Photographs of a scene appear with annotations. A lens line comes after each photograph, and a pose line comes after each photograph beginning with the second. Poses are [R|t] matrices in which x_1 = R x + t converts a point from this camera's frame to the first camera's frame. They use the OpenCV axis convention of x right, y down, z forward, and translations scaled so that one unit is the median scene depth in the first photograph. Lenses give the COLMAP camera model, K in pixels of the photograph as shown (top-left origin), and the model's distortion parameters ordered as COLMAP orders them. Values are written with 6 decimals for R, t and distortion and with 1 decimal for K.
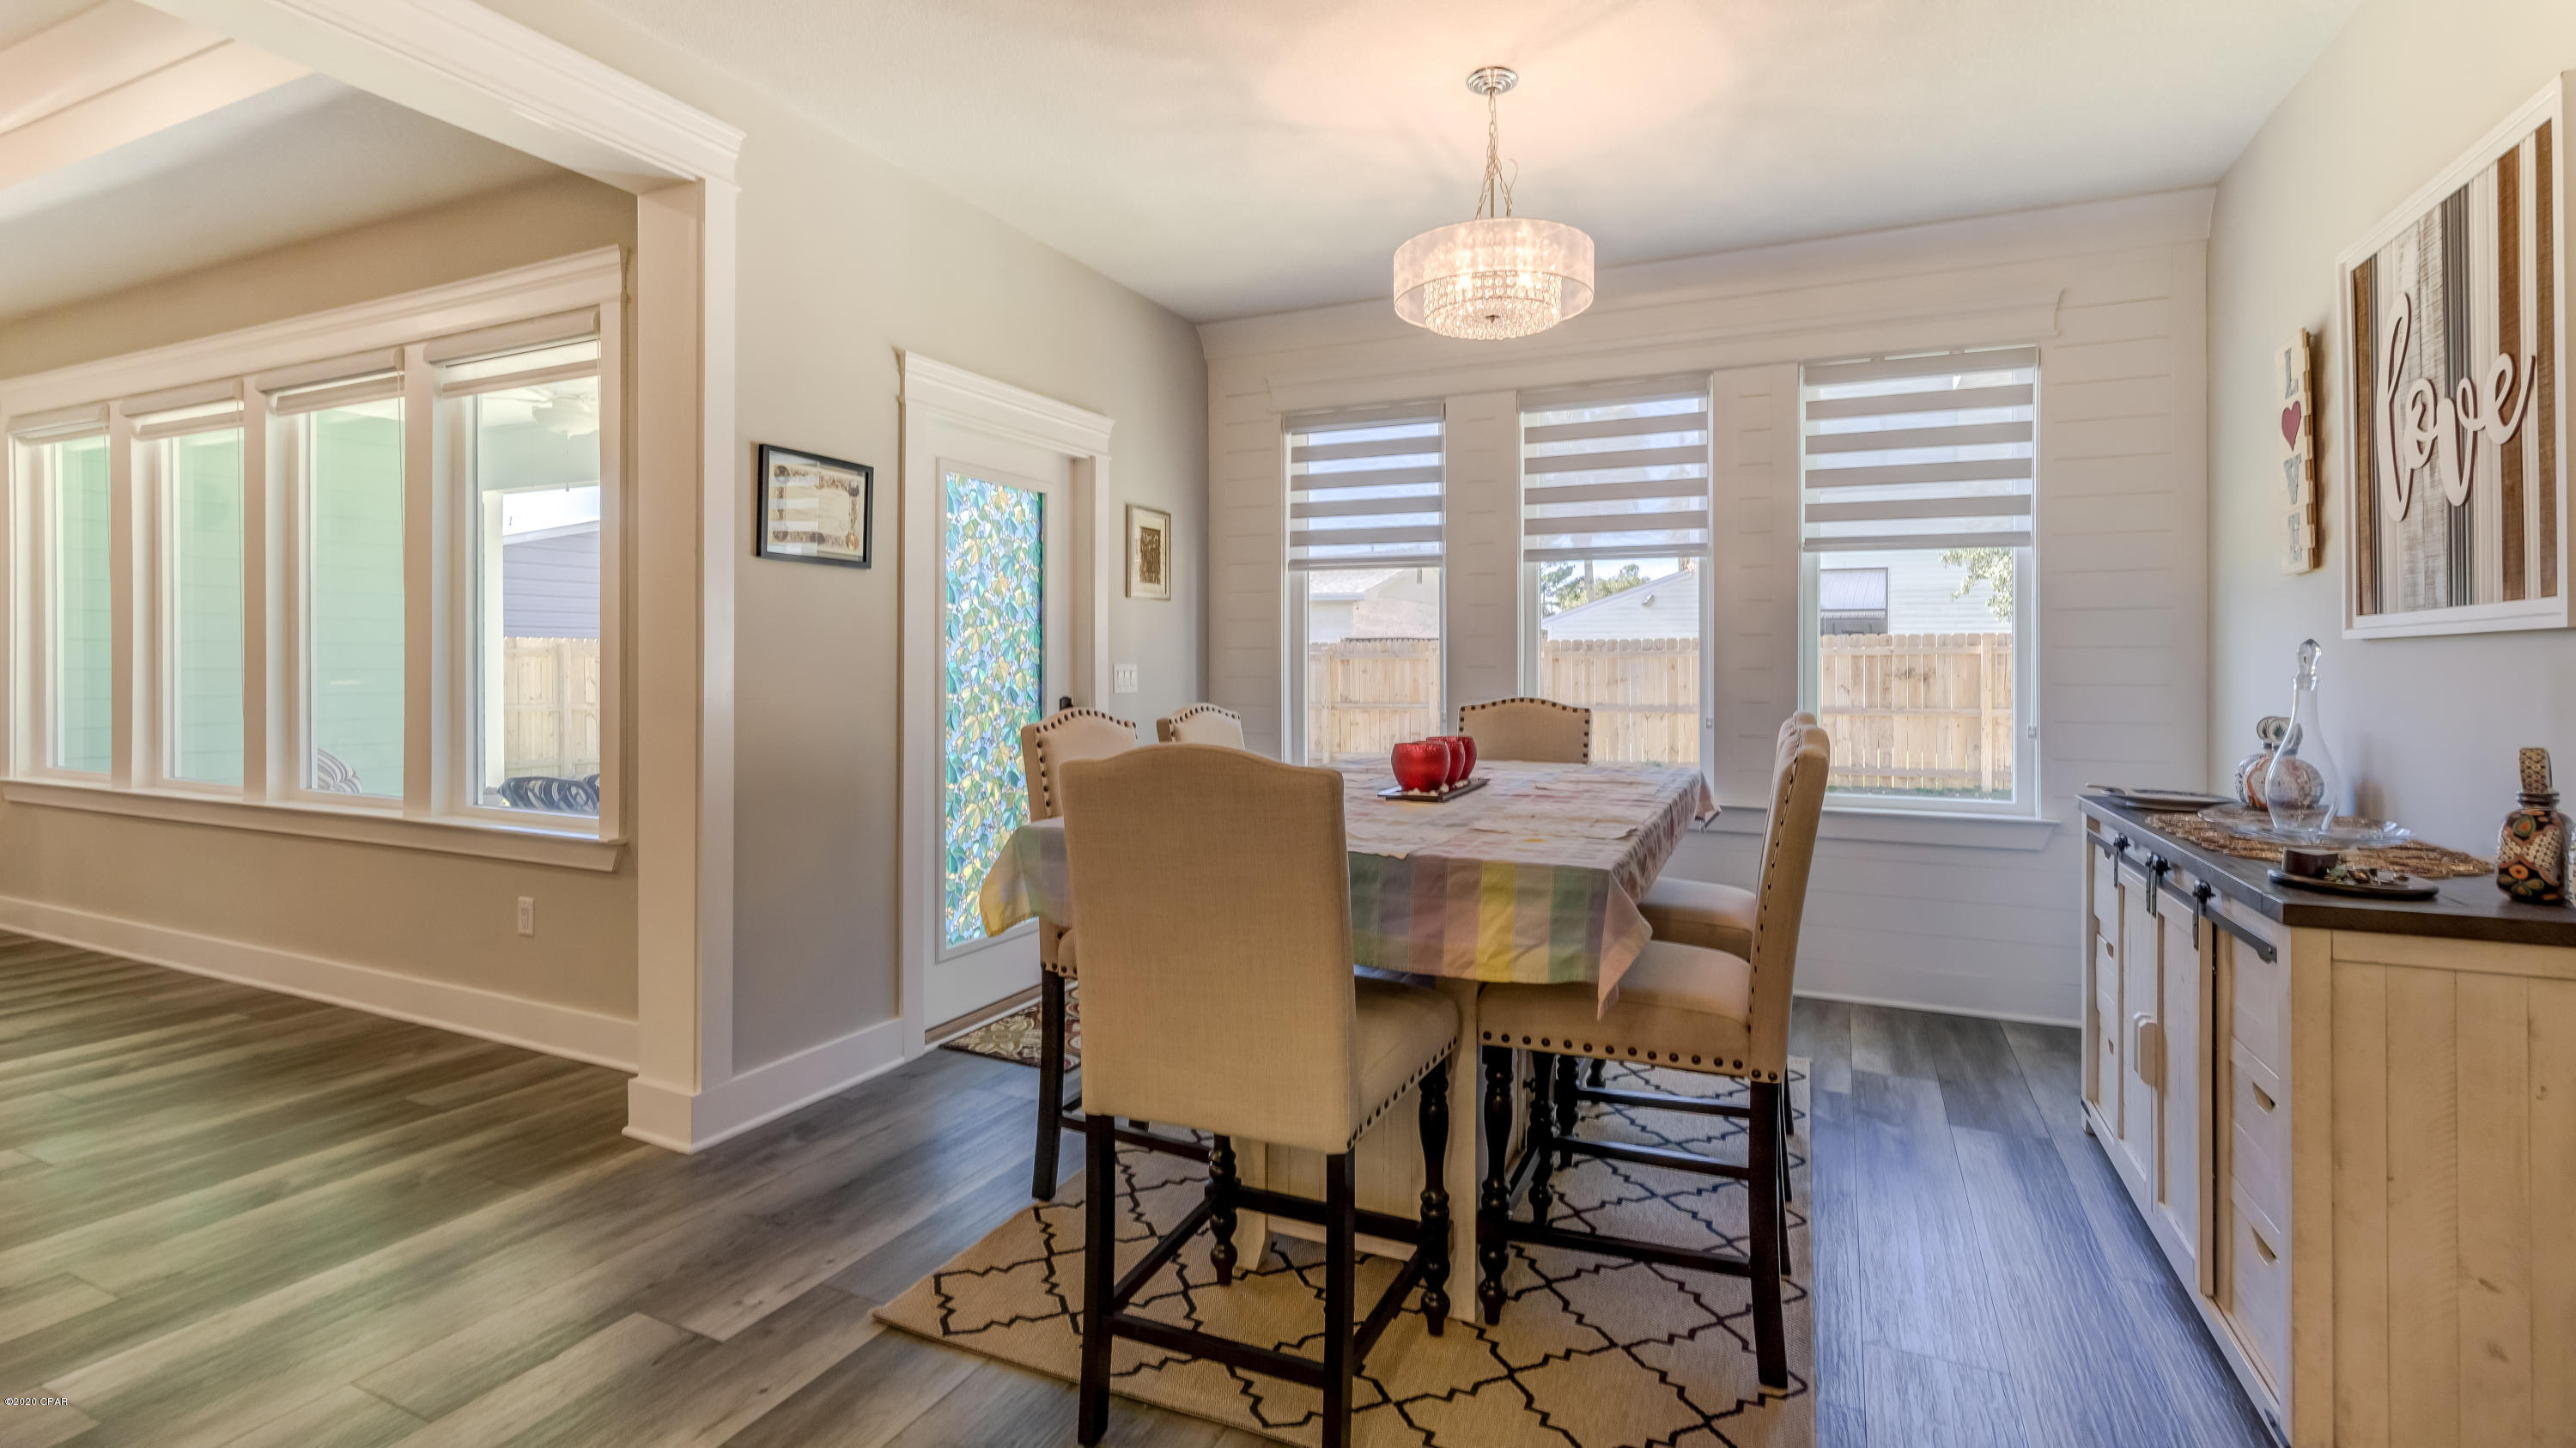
lens RADIAL K [[1143.5, 0, 1276.1], [0, 1143.5, 662.7], [0, 0, 1]] dist [0.014305, 0.000439]
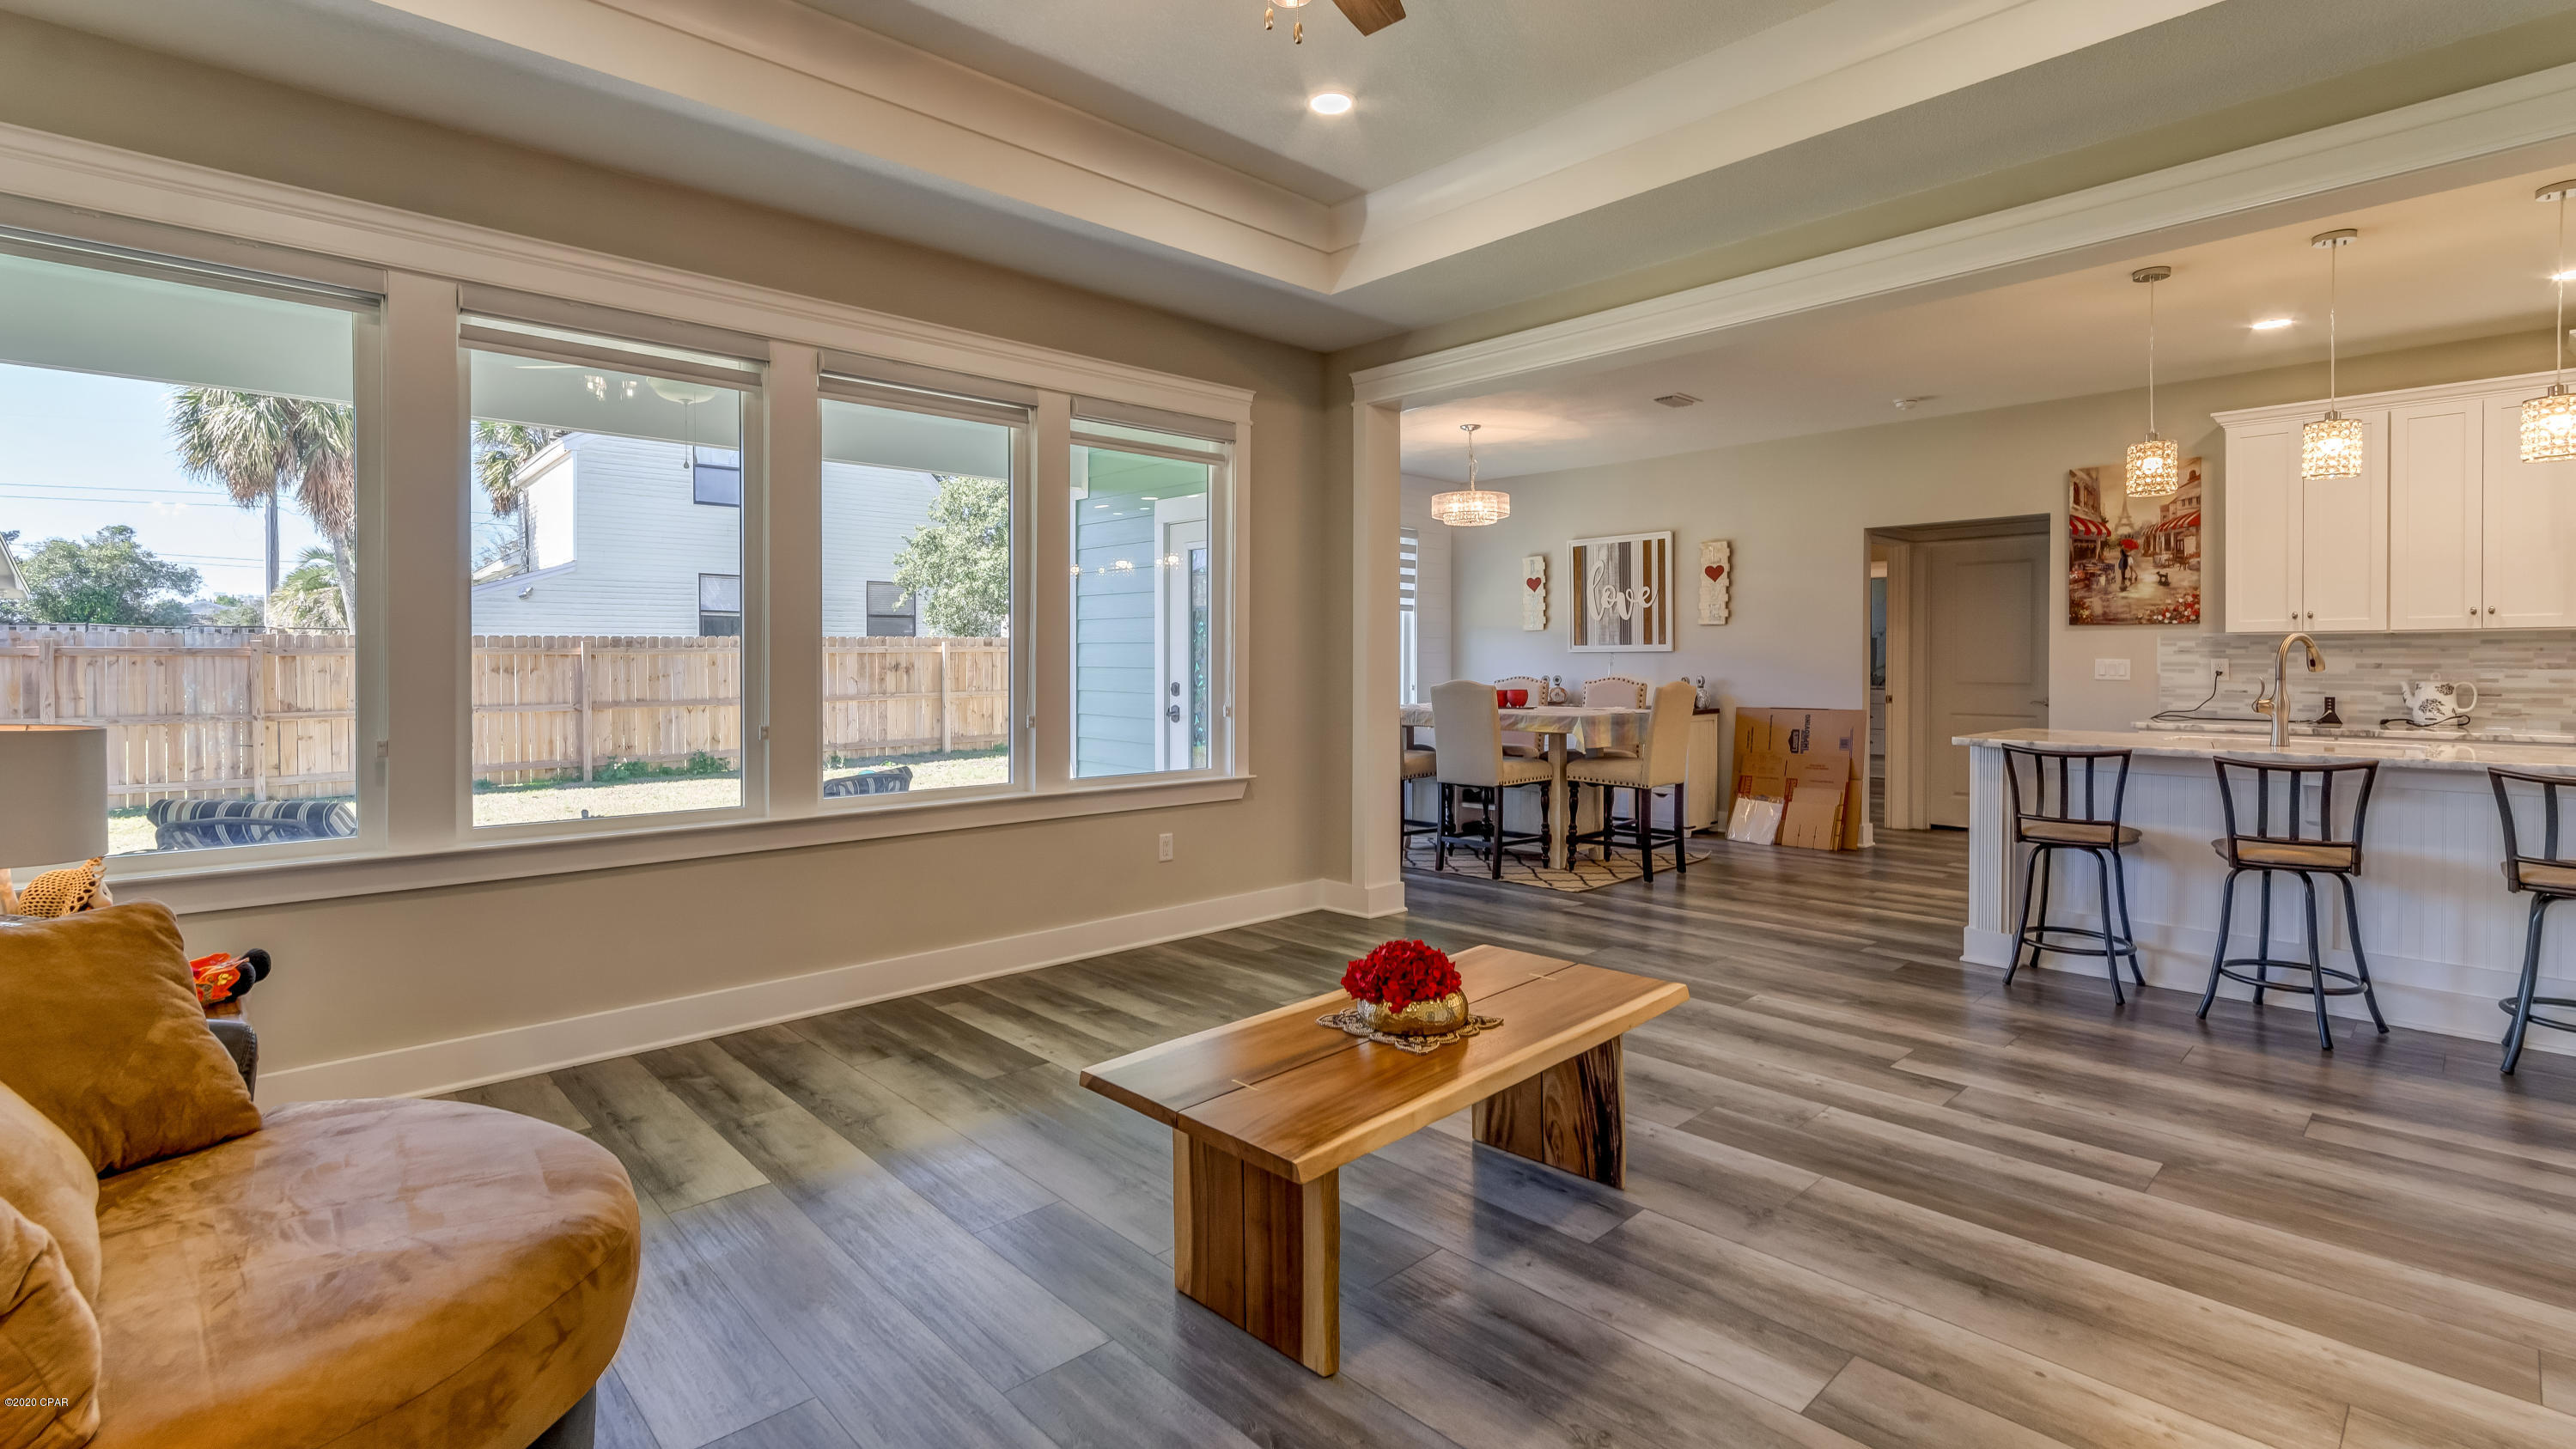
lens RADIAL K [[1160.7, 0, 1296.2], [0, 1160.7, 667.7], [0, 0, 1]] dist [-0.000116, -0.000039]
pose [[0.372257, -0.007394, 0.928100, -1.550919], [0.000947, 0.999971, 0.007587, 0.001112], [-0.928129, -0.001945, 0.372254, 0.271408]]
